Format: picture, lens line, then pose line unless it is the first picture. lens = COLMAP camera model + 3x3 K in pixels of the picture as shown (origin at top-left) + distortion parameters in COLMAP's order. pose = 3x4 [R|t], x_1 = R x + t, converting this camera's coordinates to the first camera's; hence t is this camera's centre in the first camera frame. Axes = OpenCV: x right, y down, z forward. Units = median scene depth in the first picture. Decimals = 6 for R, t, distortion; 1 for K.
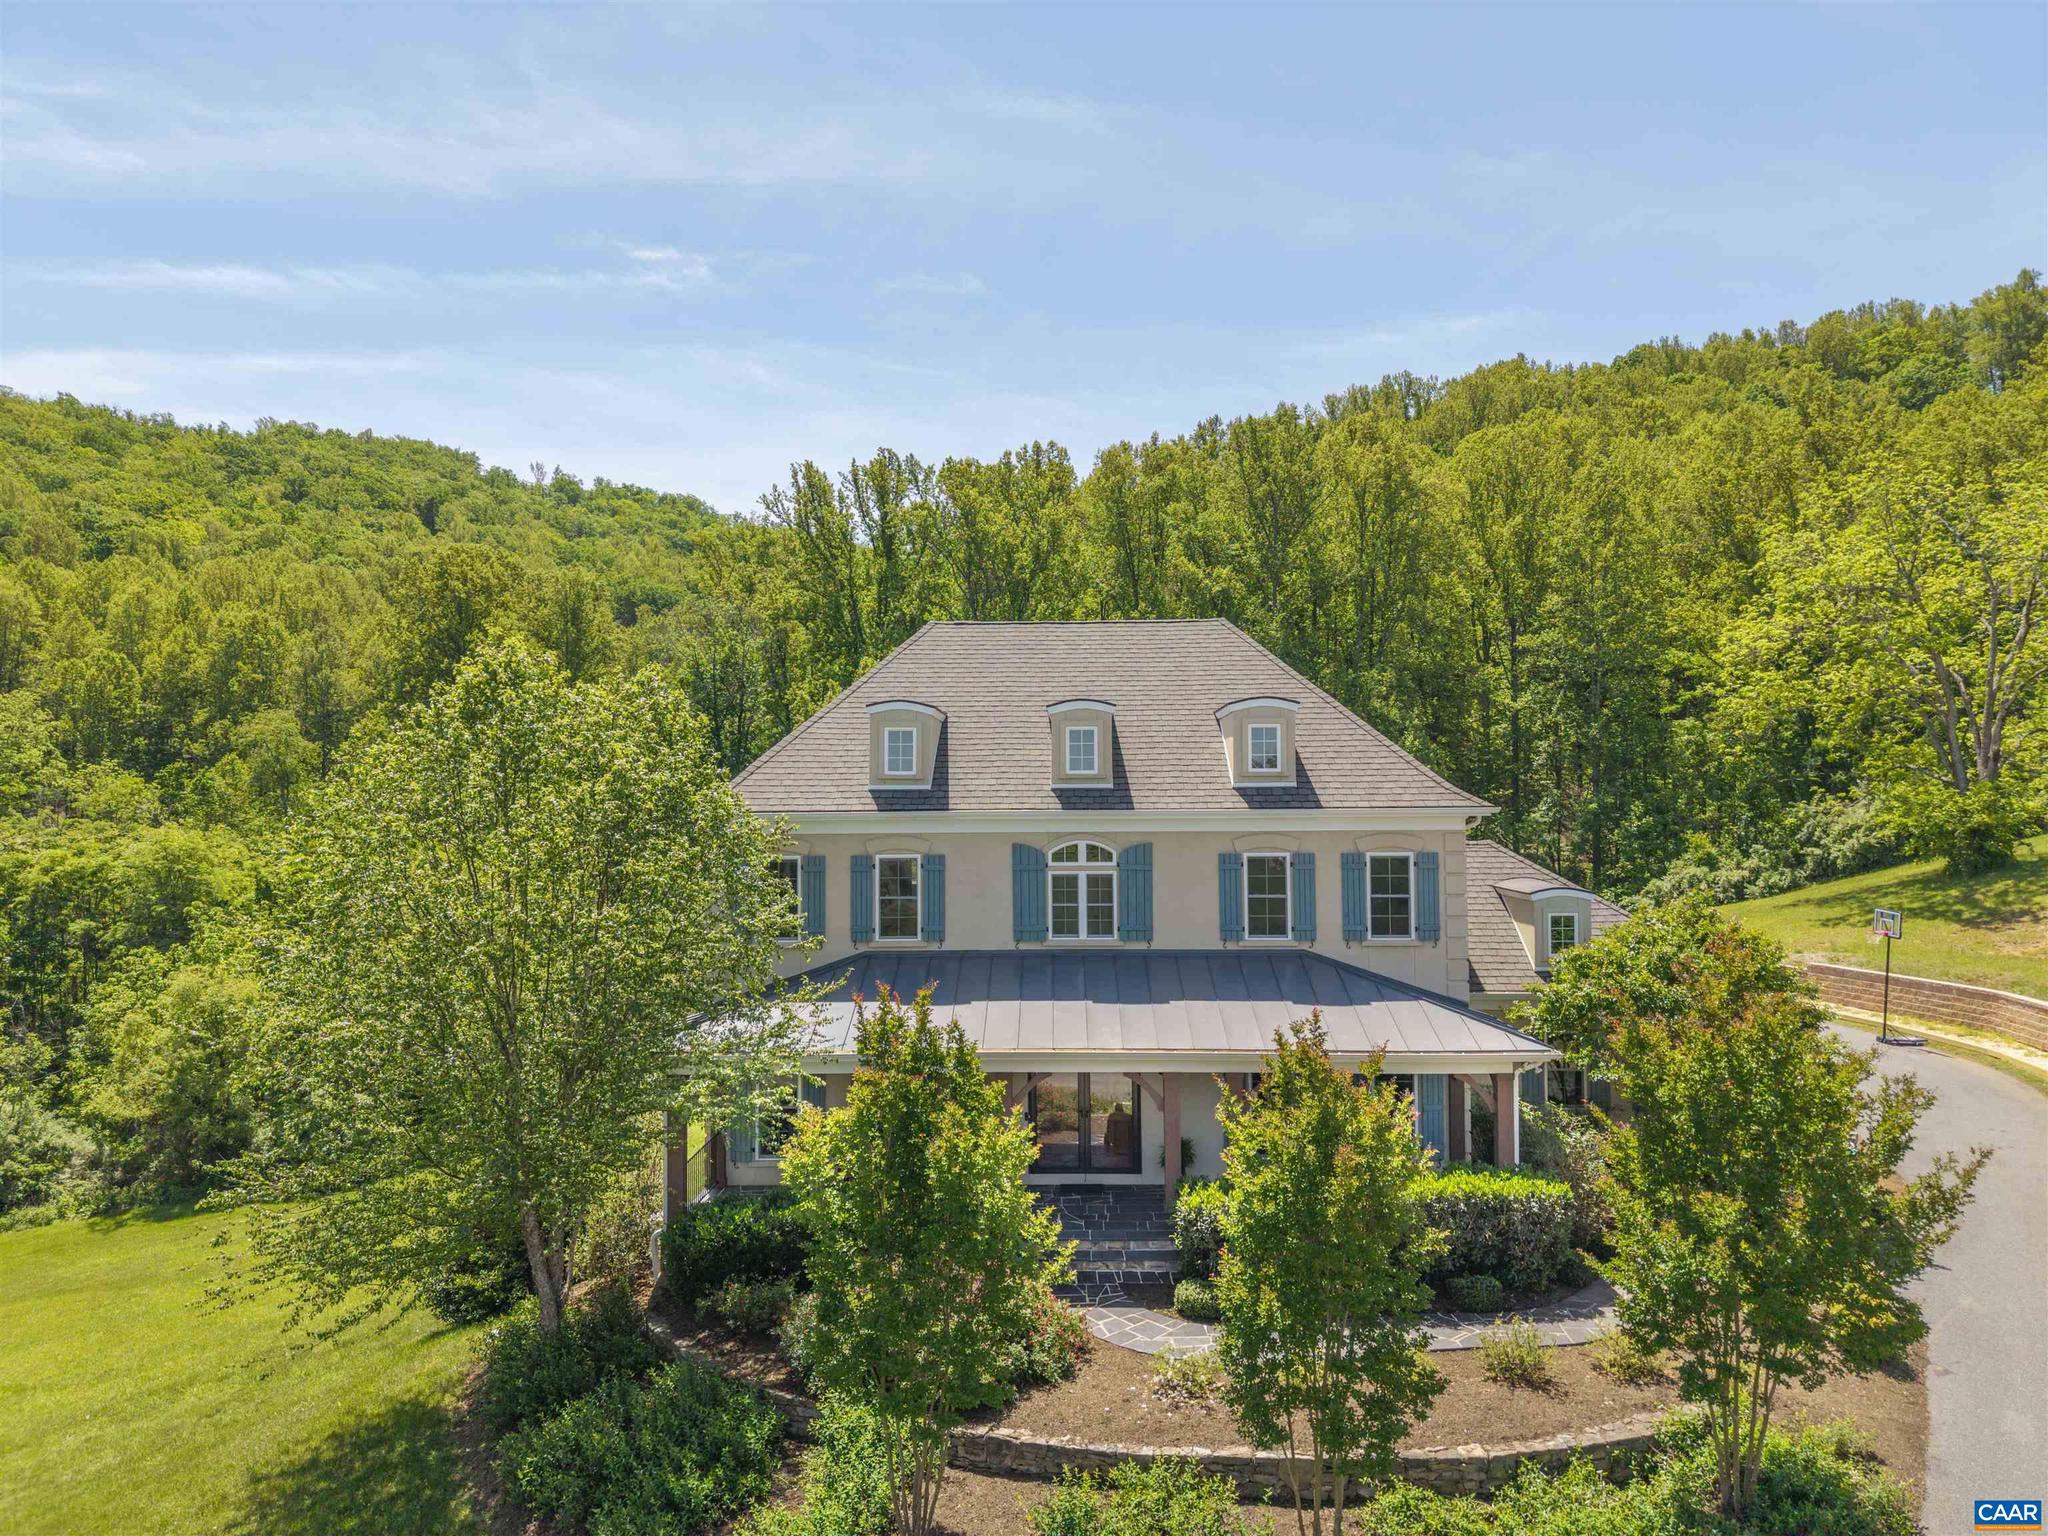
lens RADIAL K [[1412.8, 0, 965.3], [0, 1412.8, 762.5], [0, 0, 1]] dist [0.047803, -0.055303]
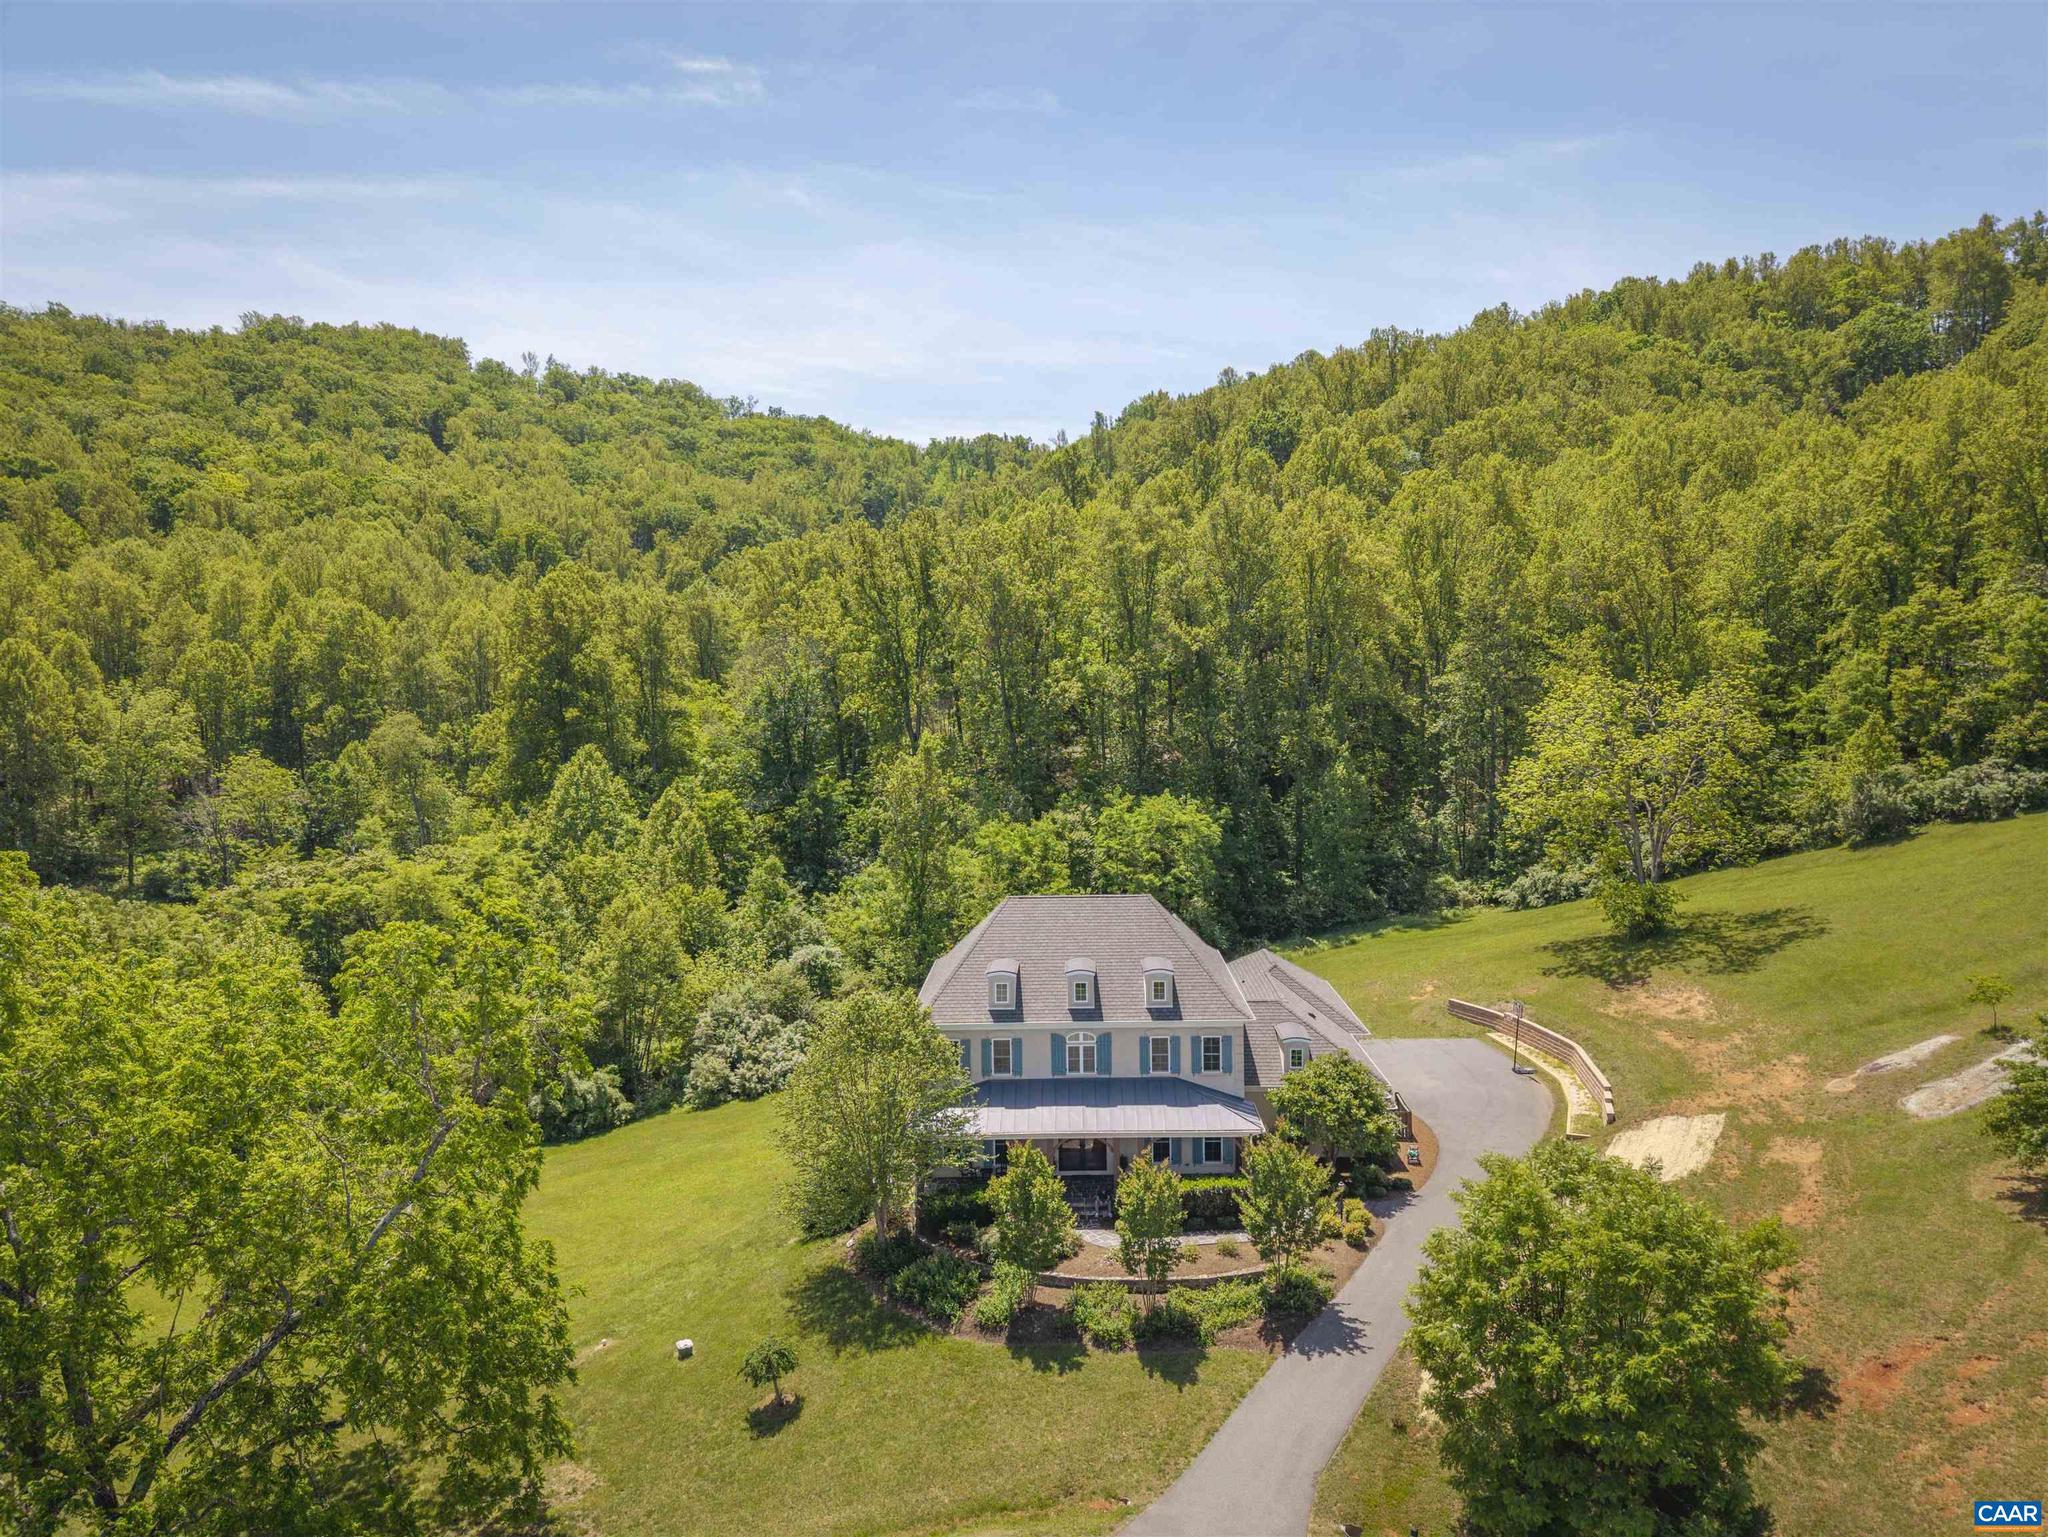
lens RADIAL K [[1461.9, 0, 1005.8], [0, 1461.9, 772.2], [0, 0, 1]] dist [0.069169, -0.081122]
pose [[0.999648, -0.009646, 0.024715, -0.096675], [0.007277, 0.995525, 0.094217, -0.598123], [-0.025513, -0.094004, 0.995245, -1.357163]]
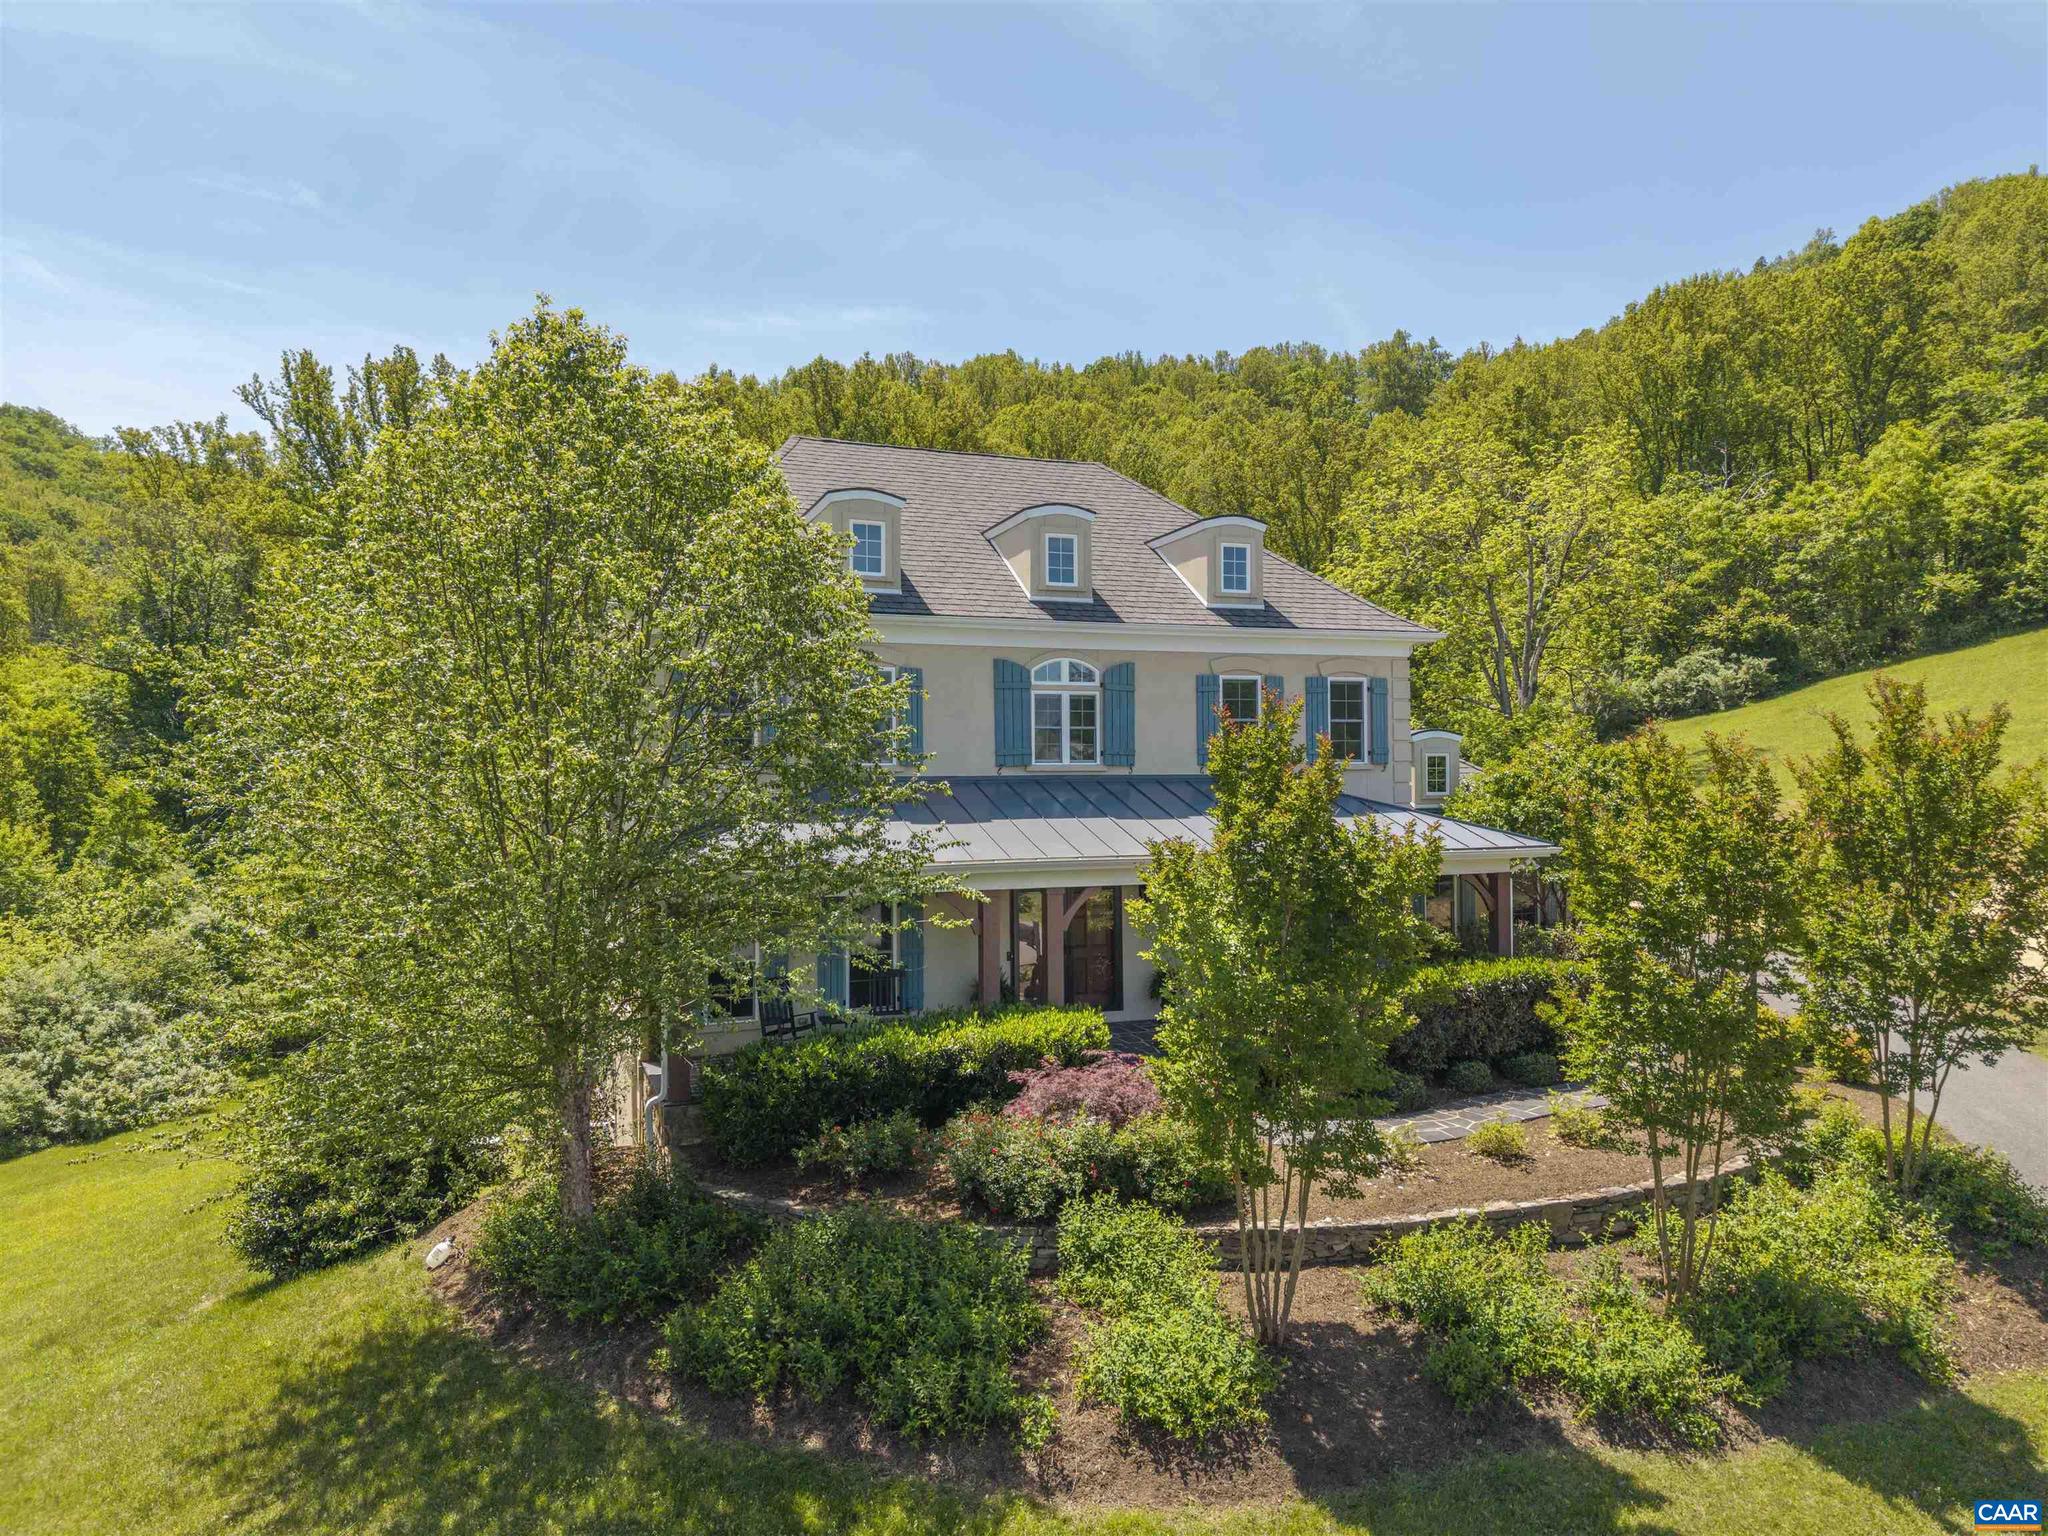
lens RADIAL K [[1448.3, 0, 1029.7], [0, 1448.3, 749.6], [0, 0, 1]] dist [0.044555, -0.073589]
pose [[0.915614, 0.009324, 0.401949, -0.315234], [-0.009671, 0.999953, -0.001164, 0.116381], [-0.401941, -0.002821, 0.915661, 0.149343]]
